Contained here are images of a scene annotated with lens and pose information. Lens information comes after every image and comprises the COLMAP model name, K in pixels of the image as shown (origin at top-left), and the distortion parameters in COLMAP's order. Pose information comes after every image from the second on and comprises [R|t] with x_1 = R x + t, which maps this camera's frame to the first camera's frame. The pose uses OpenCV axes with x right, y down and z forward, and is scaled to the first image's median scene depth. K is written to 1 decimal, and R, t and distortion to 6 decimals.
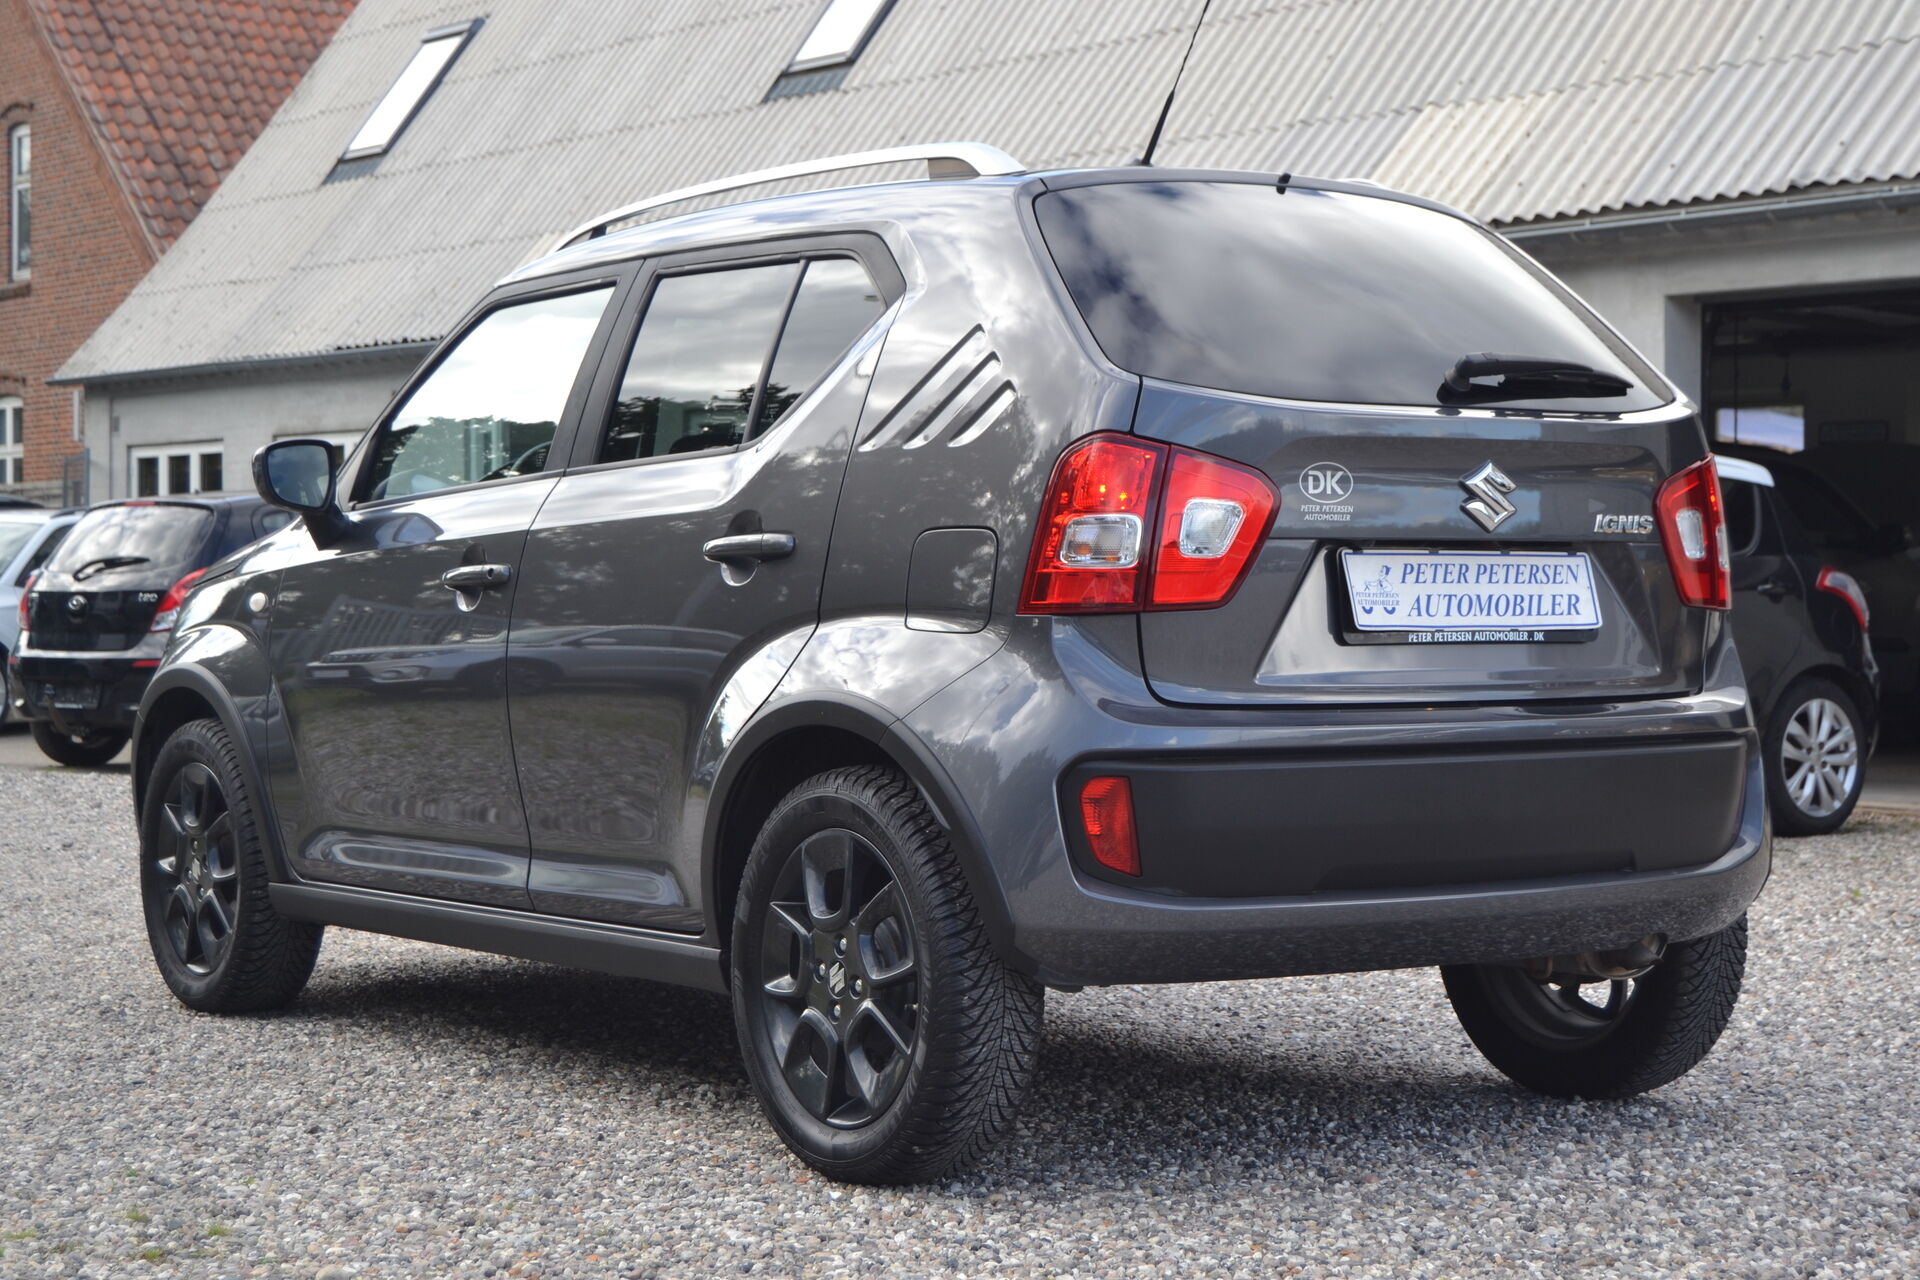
lens RADIAL K [[3385.9, 0, 959.7], [0, 3385.9, 638.7], [0, 0, 1]] dist [-0.074467, 0.000000]
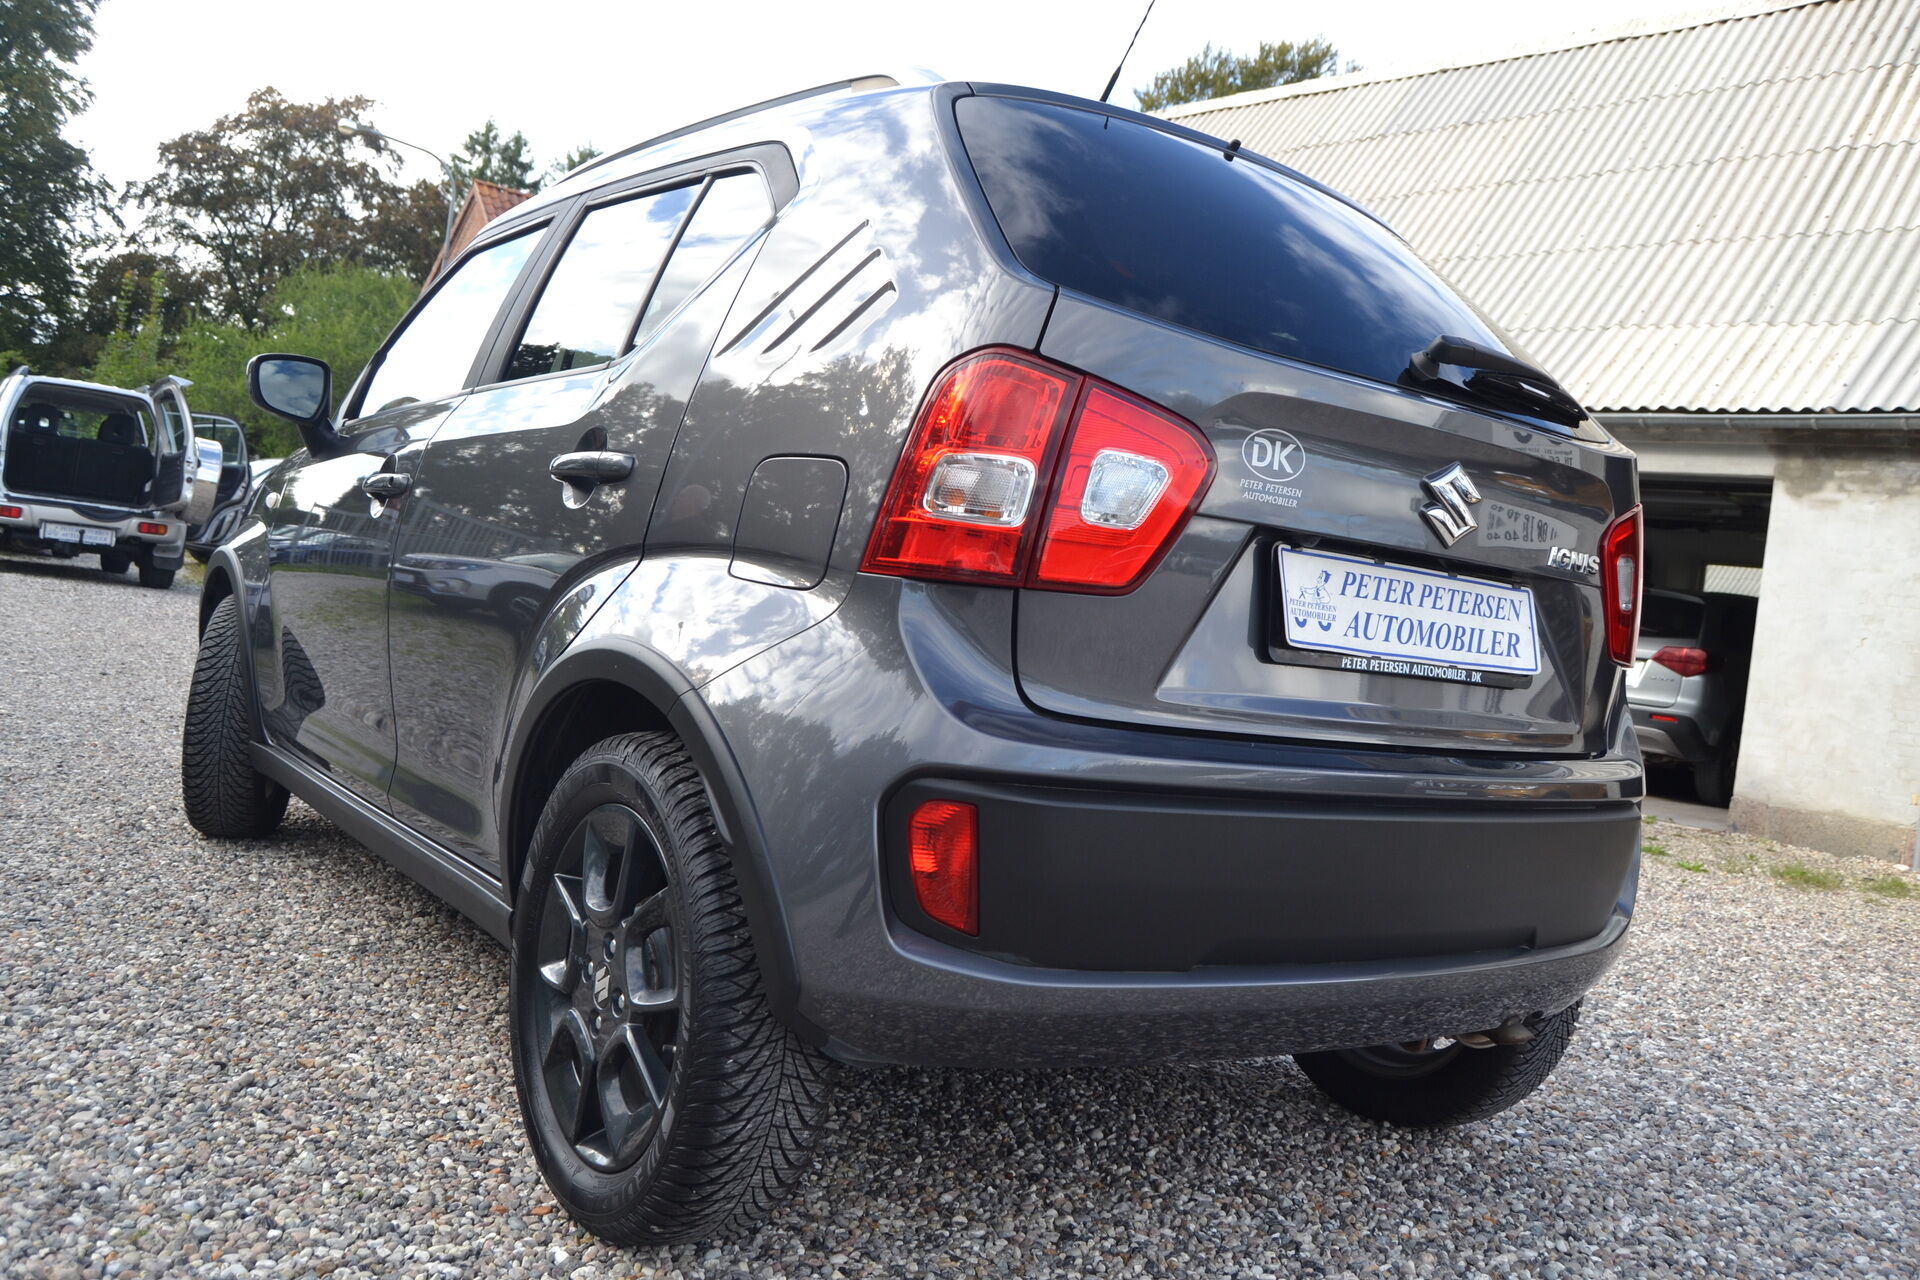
lens RADIAL K [[1597.8, 0, 952.1], [0, 1597.8, 648.9], [0, 0, 1]] dist [-0.075178, 0.013953]
pose [[0.992393, 0.122605, 0.011154, 0.033970], [-0.122821, 0.992198, 0.021400, -0.000085], [-0.008443, -0.022607, 0.999709, 0.605424]]
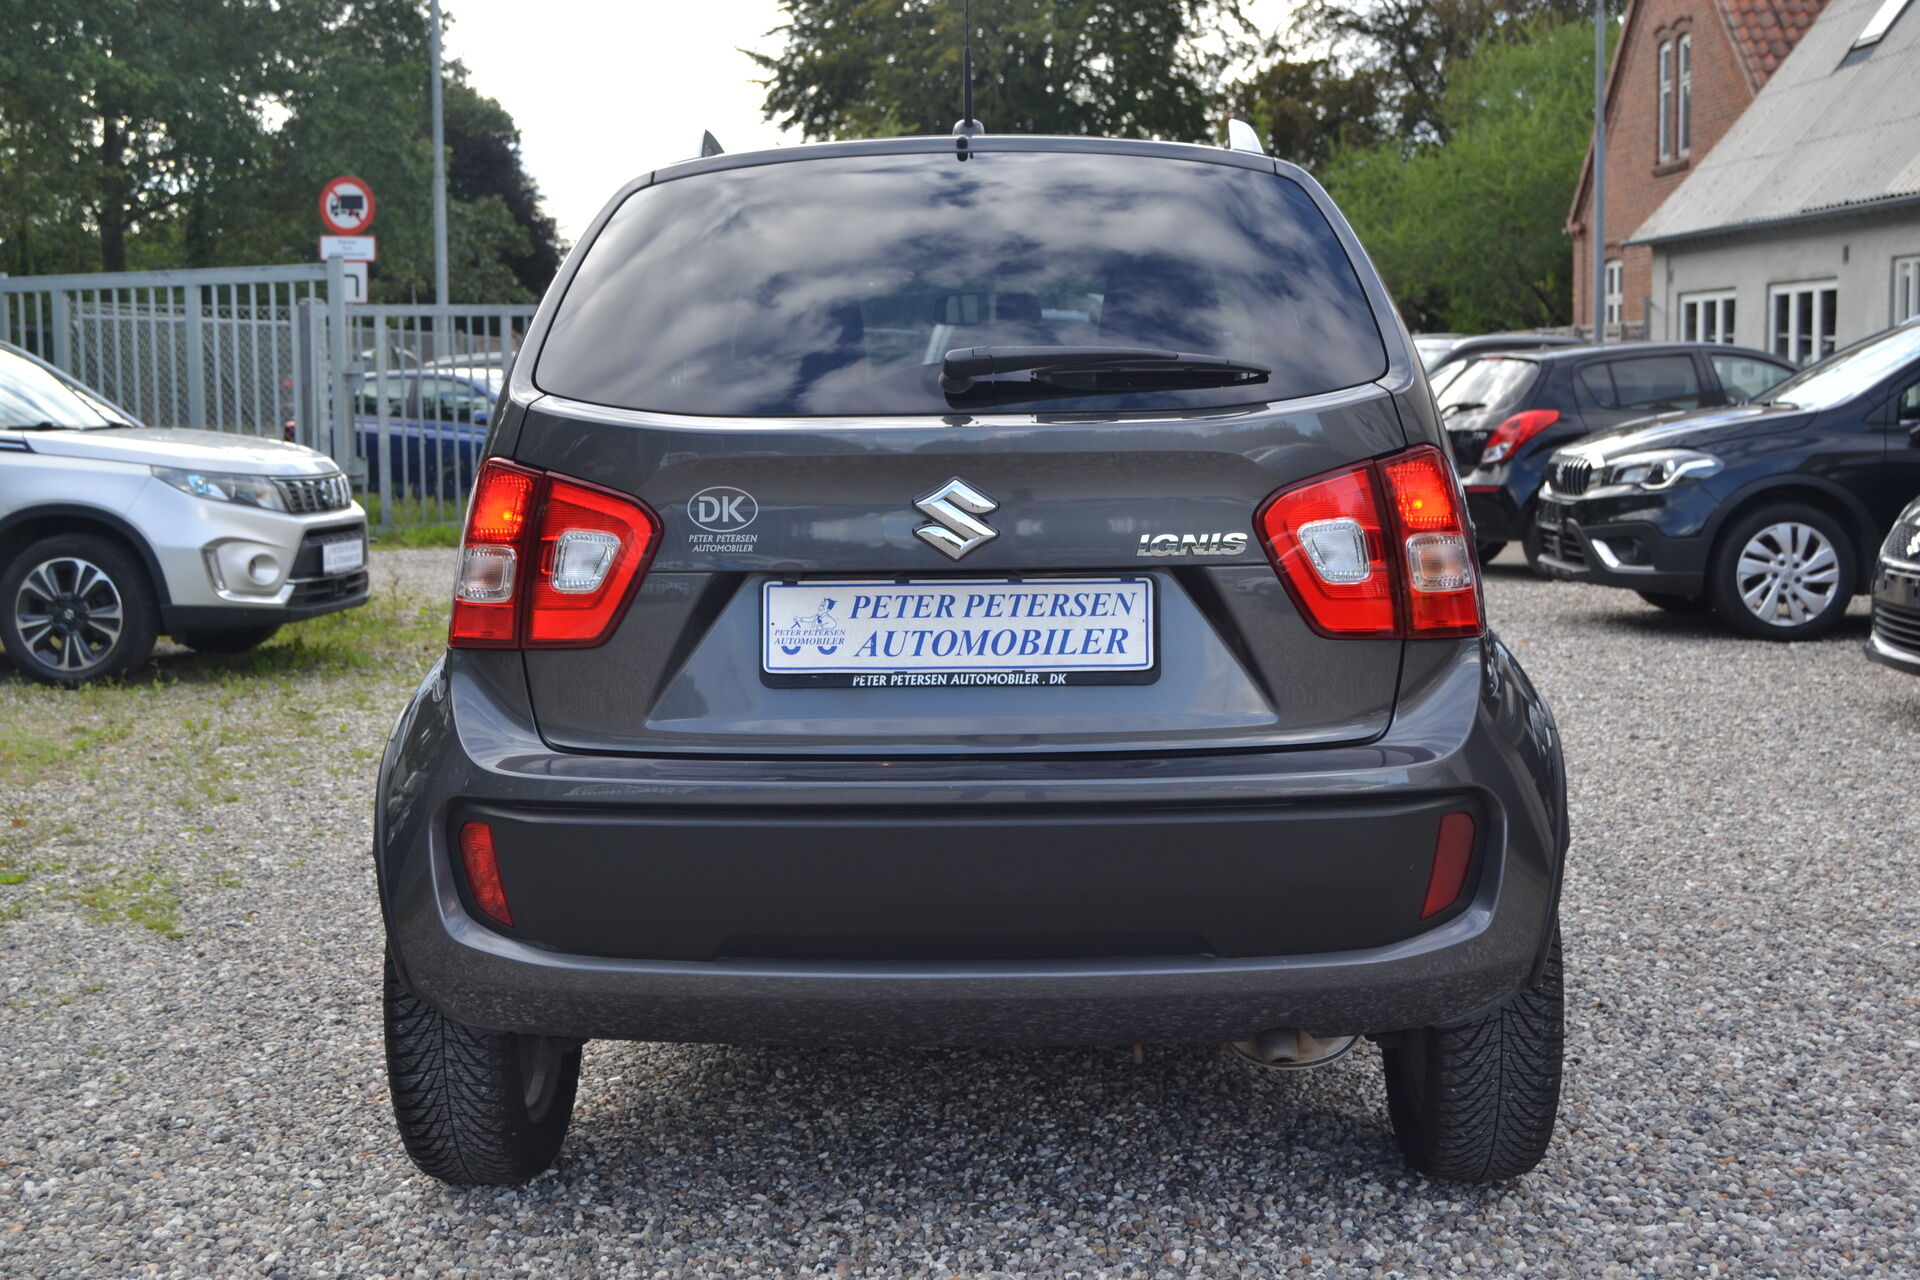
lens RADIAL K [[2485.9, 0, 963.1], [0, 2485.9, 649.1], [0, 0, 1]] dist [-0.034271, 0.000000]
pose [[0.801856, 0.050544, -0.595376, 0.532145], [0.006150, 0.995665, 0.092809, -0.067387], [0.597486, -0.078082, 0.798069, 0.491960]]
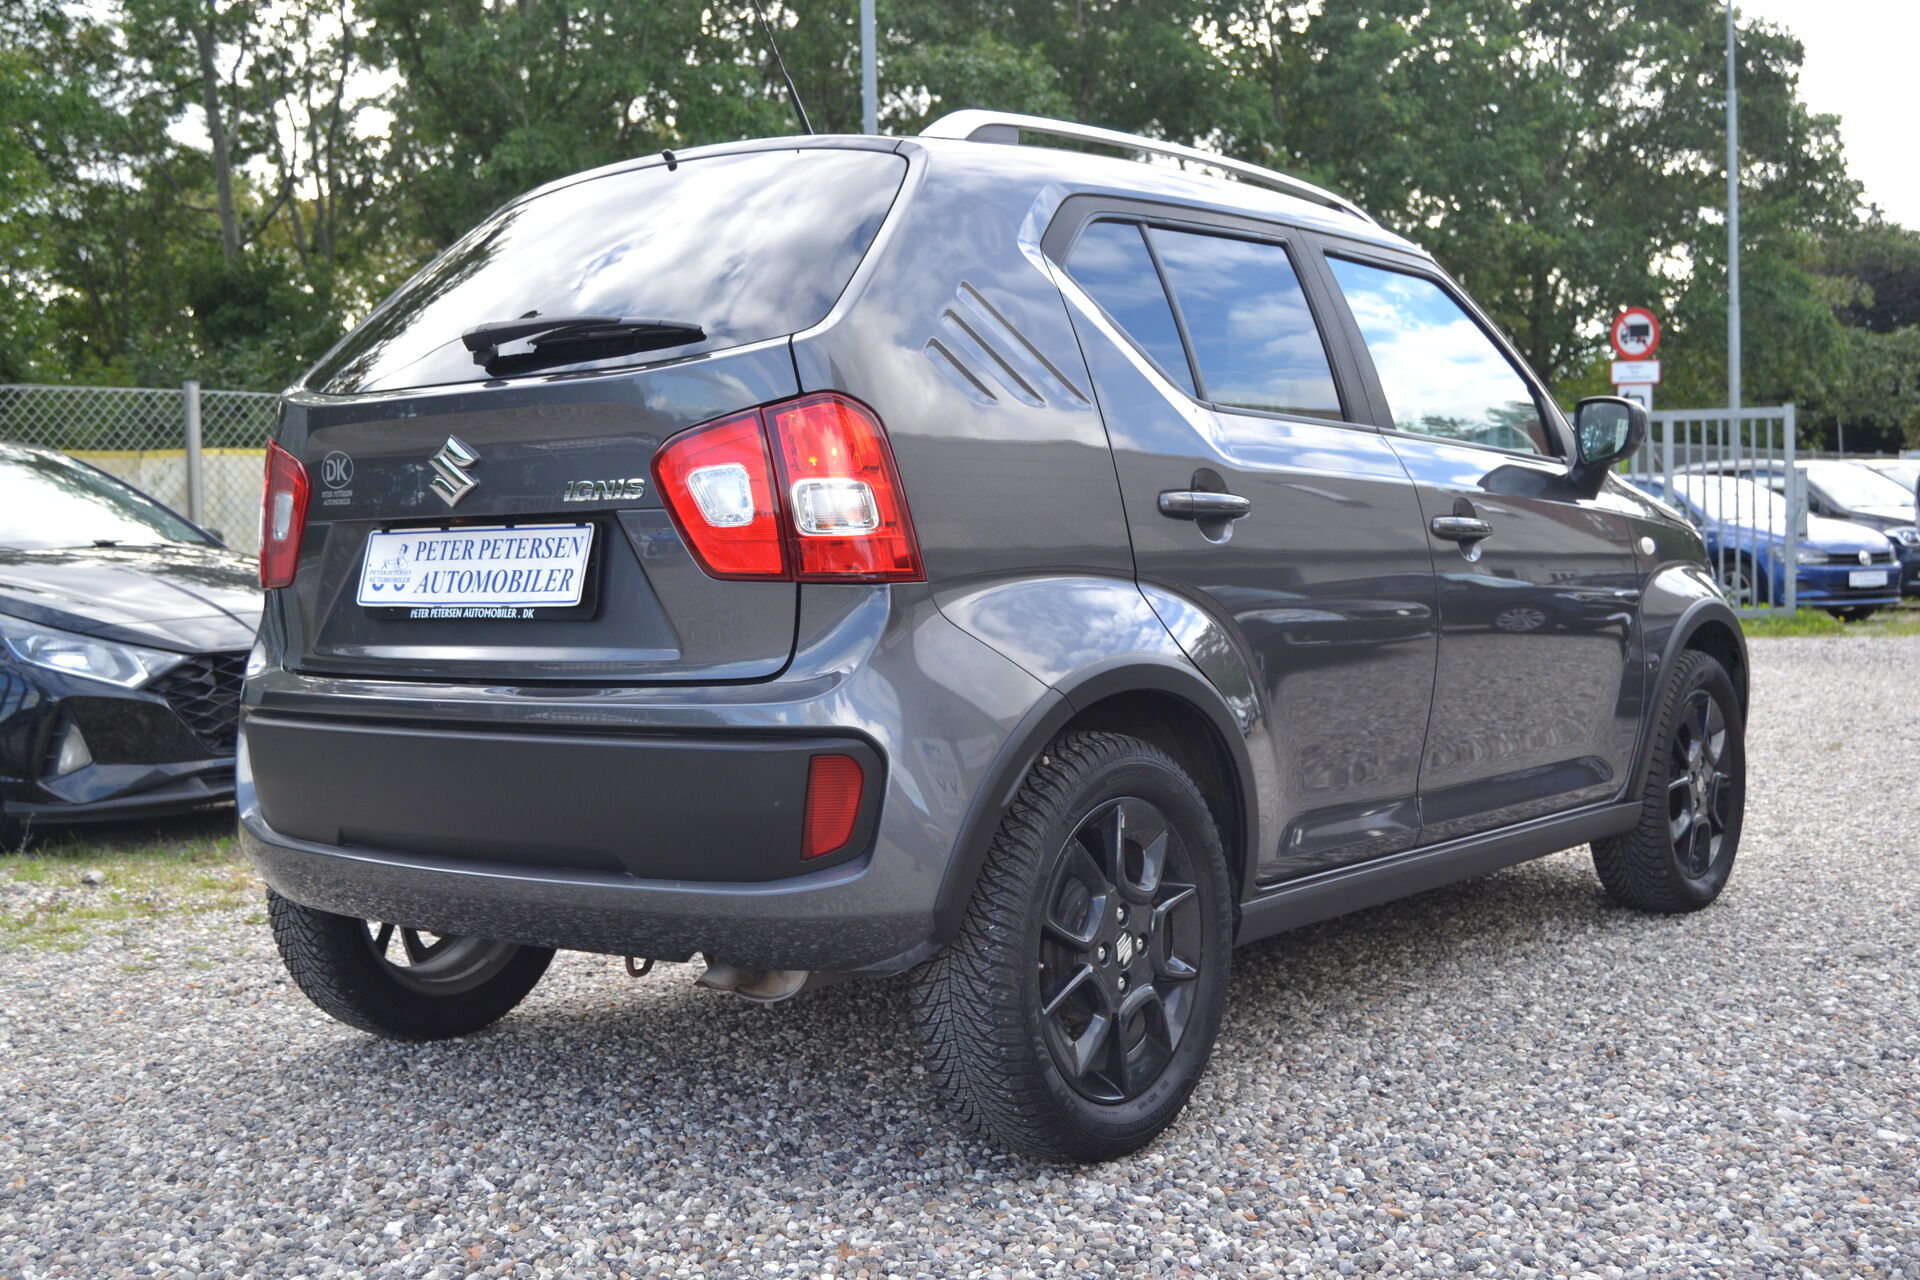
lens RADIAL K [[2251.3, 0, 955.8], [0, 2251.3, 638.2], [0, 0, 1]] dist [-0.048549, 0.000000]
pose [[0.301690, 0.031087, -0.952899, 0.823625], [0.009830, 0.999314, 0.035713, -0.015401], [0.953355, -0.020141, 0.301177, 0.935647]]
